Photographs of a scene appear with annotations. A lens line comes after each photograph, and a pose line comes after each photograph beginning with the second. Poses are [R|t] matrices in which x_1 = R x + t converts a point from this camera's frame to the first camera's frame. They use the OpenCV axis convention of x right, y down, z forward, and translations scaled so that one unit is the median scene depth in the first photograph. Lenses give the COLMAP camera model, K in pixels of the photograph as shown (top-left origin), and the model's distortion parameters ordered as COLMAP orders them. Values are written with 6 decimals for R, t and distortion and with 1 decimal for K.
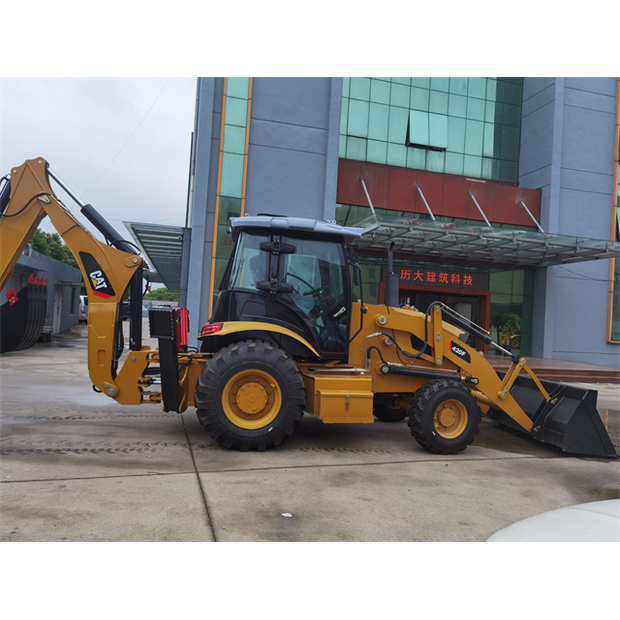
lens RADIAL K [[503.5, 0, 310.0], [0, 503.5, 310.0], [0, 0, 1]] dist [0.007436, 0.014247]
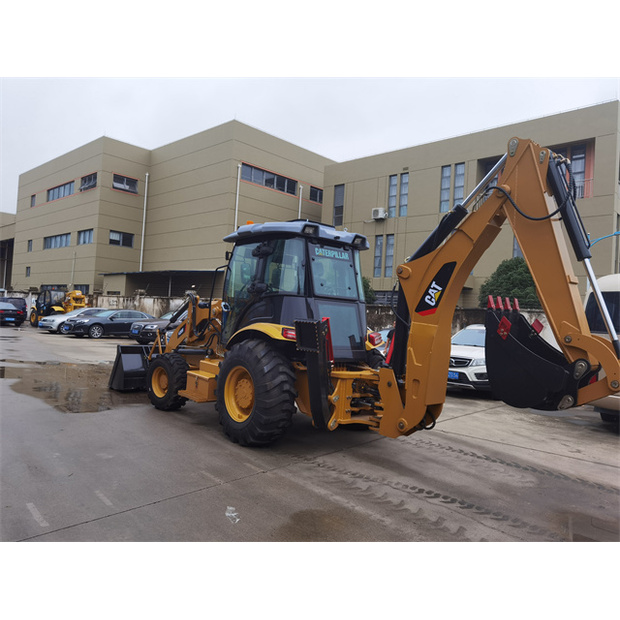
lens RADIAL K [[503.5, 0, 310.0], [0, 503.5, 310.0], [0, 0, 1]] dist [0.007436, 0.014247]
pose [[-0.537039, -0.077302, 0.840008, -0.359878], [-0.100927, 0.994528, 0.026997, -0.013619], [-0.837498, -0.070281, -0.541902, 0.585546]]
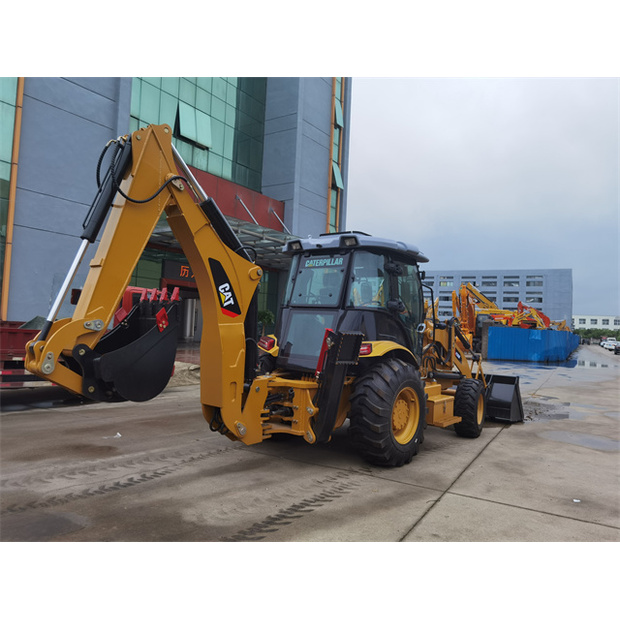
lens RADIAL K [[503.5, 0, 310.0], [0, 503.5, 310.0], [0, 0, 1]] dist [0.007436, 0.014247]
pose [[0.743844, -0.001609, 0.668352, -0.305188], [-0.015858, 0.999673, 0.020056, -0.019202], [-0.668166, -0.025518, 0.743575, 0.112482]]
